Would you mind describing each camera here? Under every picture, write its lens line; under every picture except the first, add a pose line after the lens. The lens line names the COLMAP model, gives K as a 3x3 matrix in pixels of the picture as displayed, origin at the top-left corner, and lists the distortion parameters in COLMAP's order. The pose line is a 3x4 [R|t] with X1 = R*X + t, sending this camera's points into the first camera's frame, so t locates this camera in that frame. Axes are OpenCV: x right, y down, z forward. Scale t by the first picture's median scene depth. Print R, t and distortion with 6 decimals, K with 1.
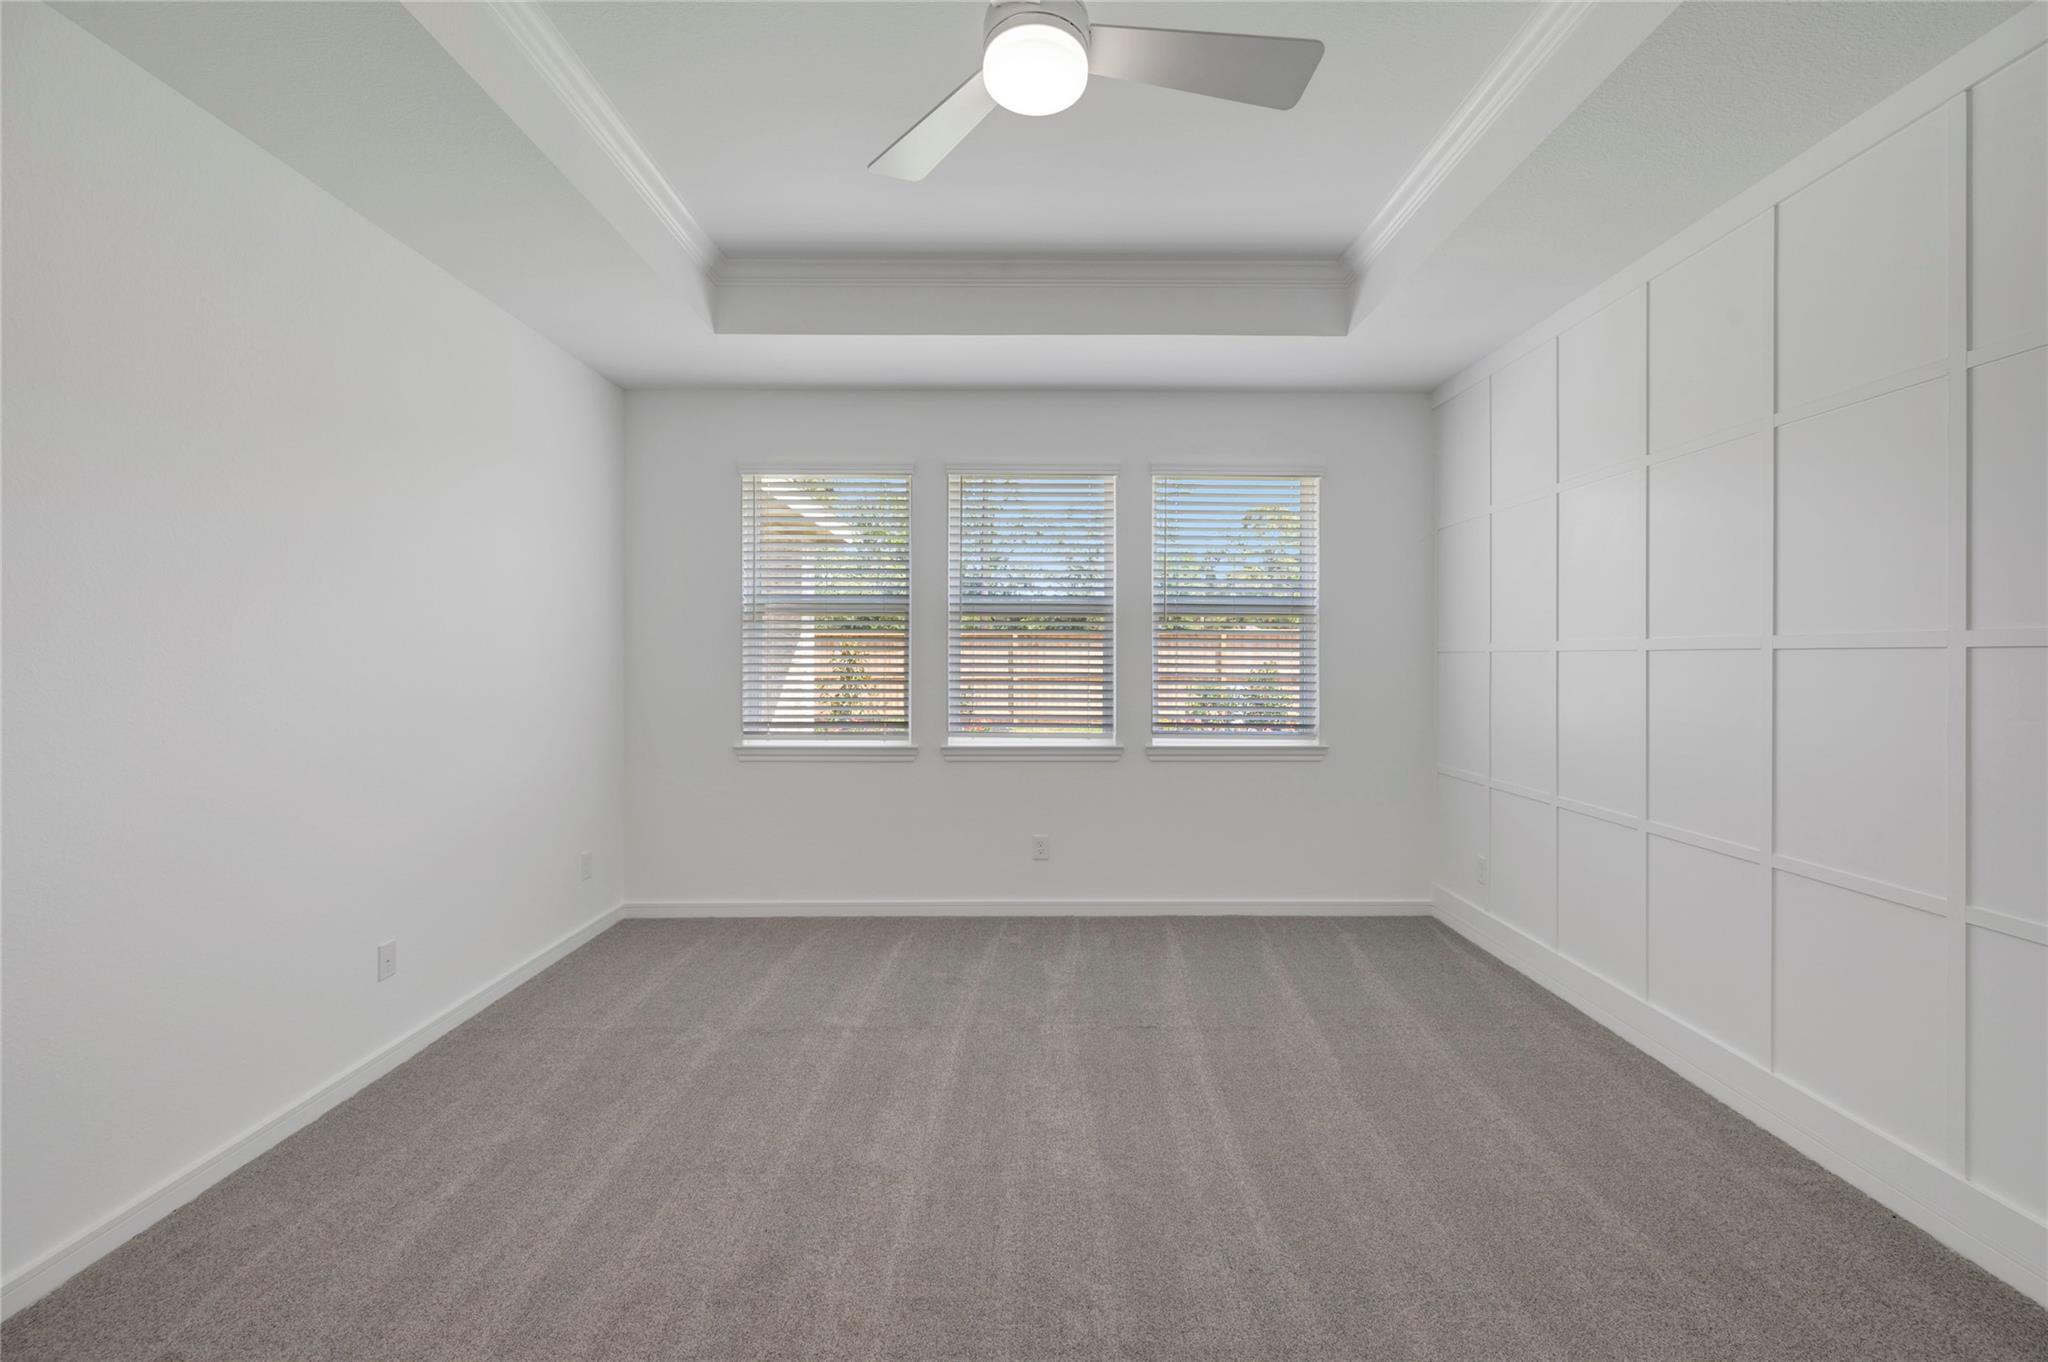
lens RADIAL K [[808.5, 0, 1024.7], [0, 808.5, 664.7], [0, 0, 1]] dist [-0.000469, -0.000122]
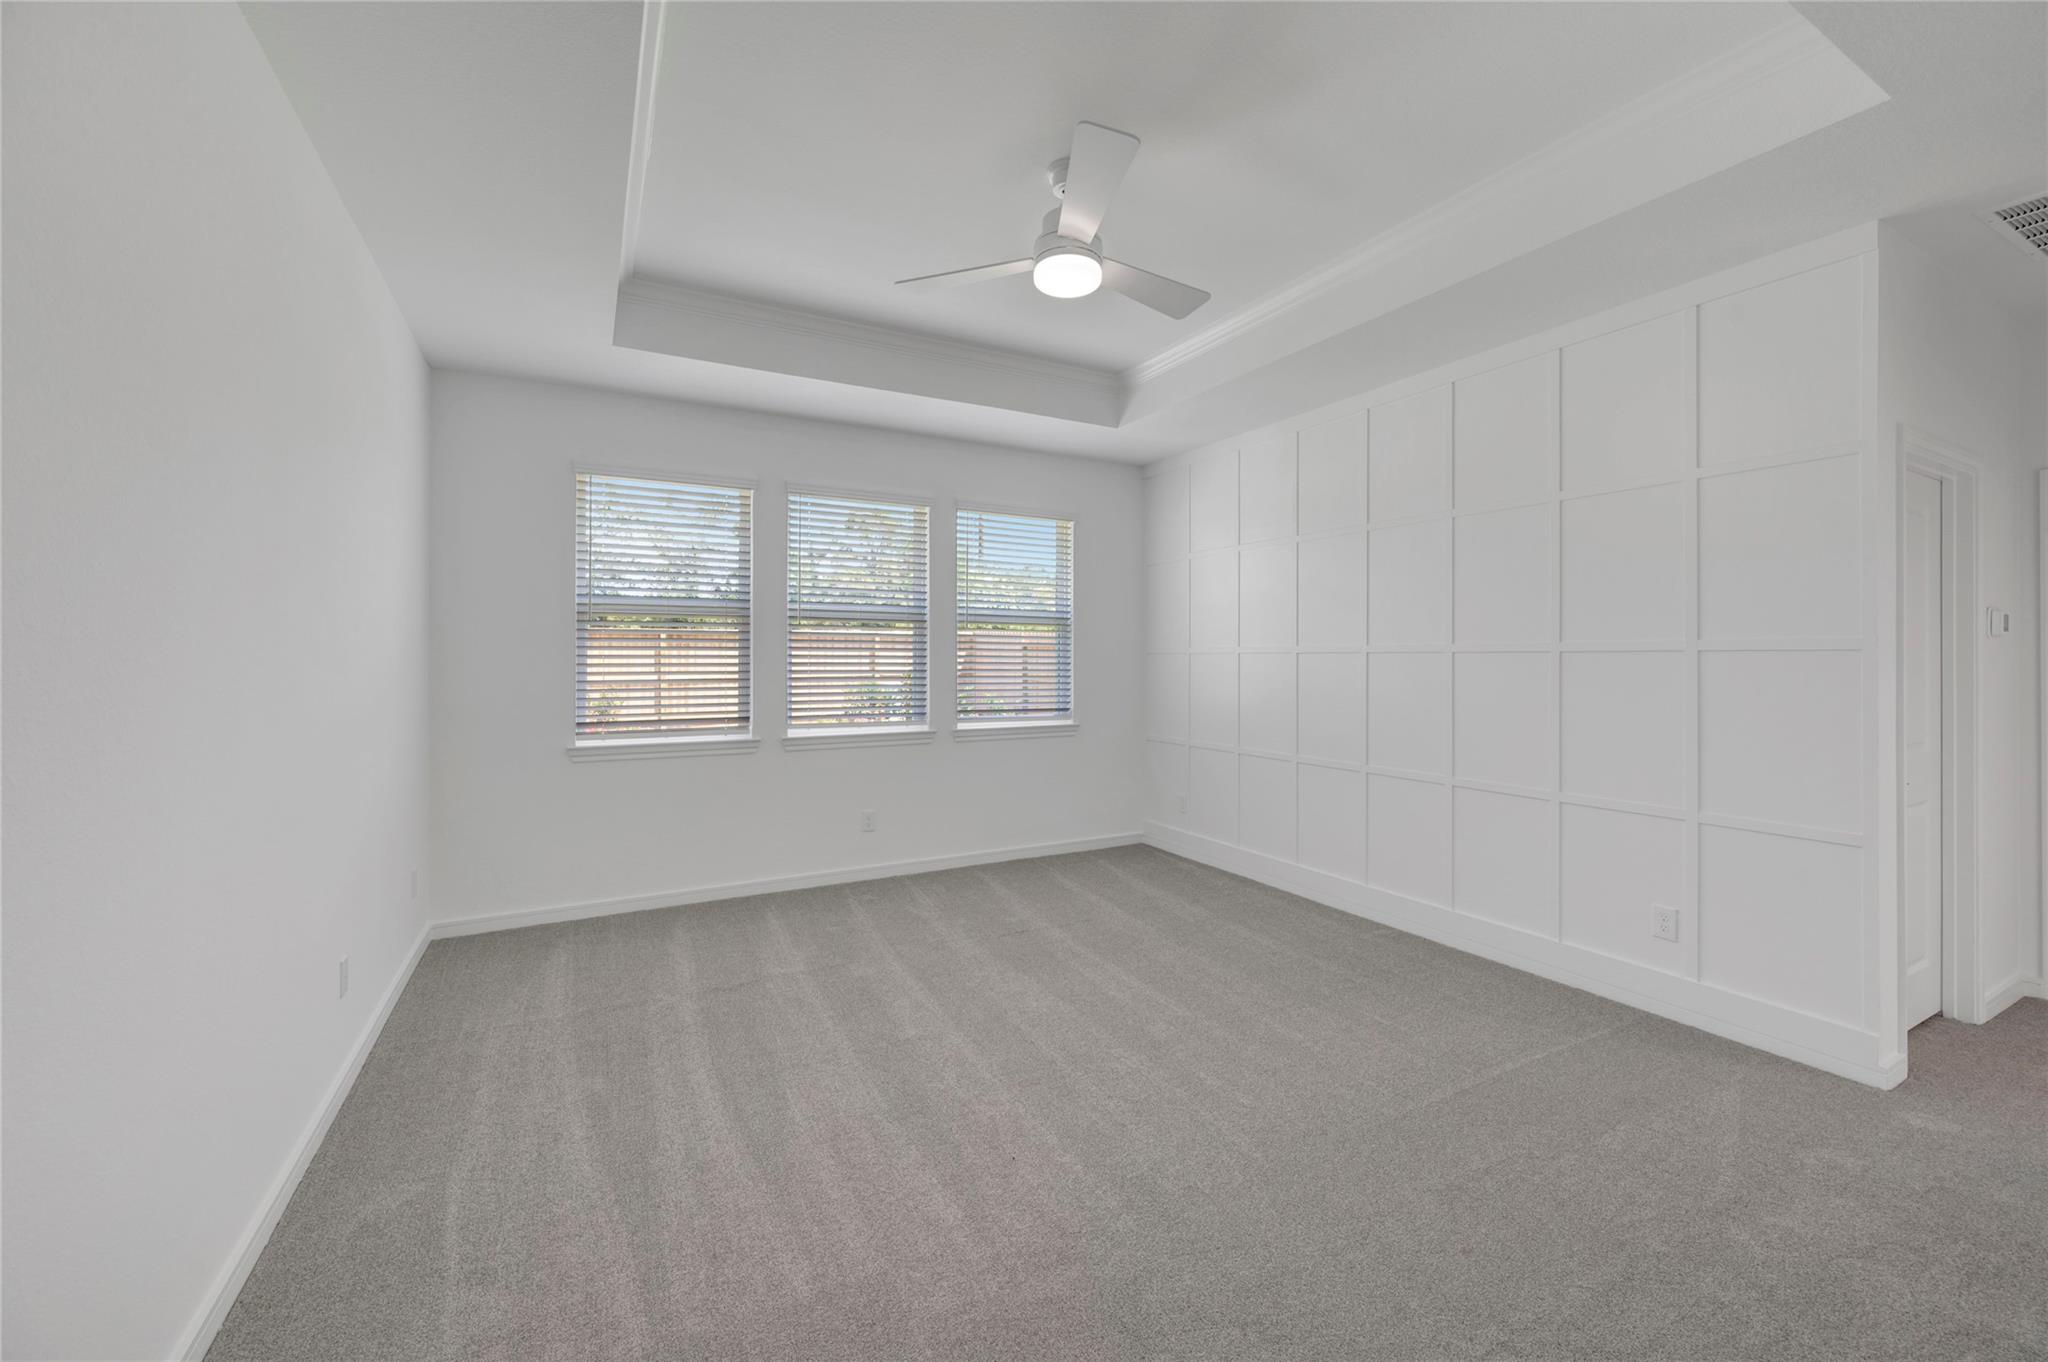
lens RADIAL K [[808.5, 0, 1024.8], [0, 808.5, 668.0], [0, 0, 1]] dist [-0.000469, -0.000122]
pose [[0.882735, -0.006581, 0.469826, -0.370081], [0.004643, 0.999975, 0.005283, 0.001383], [-0.469849, -0.002482, 0.882743, -0.149524]]
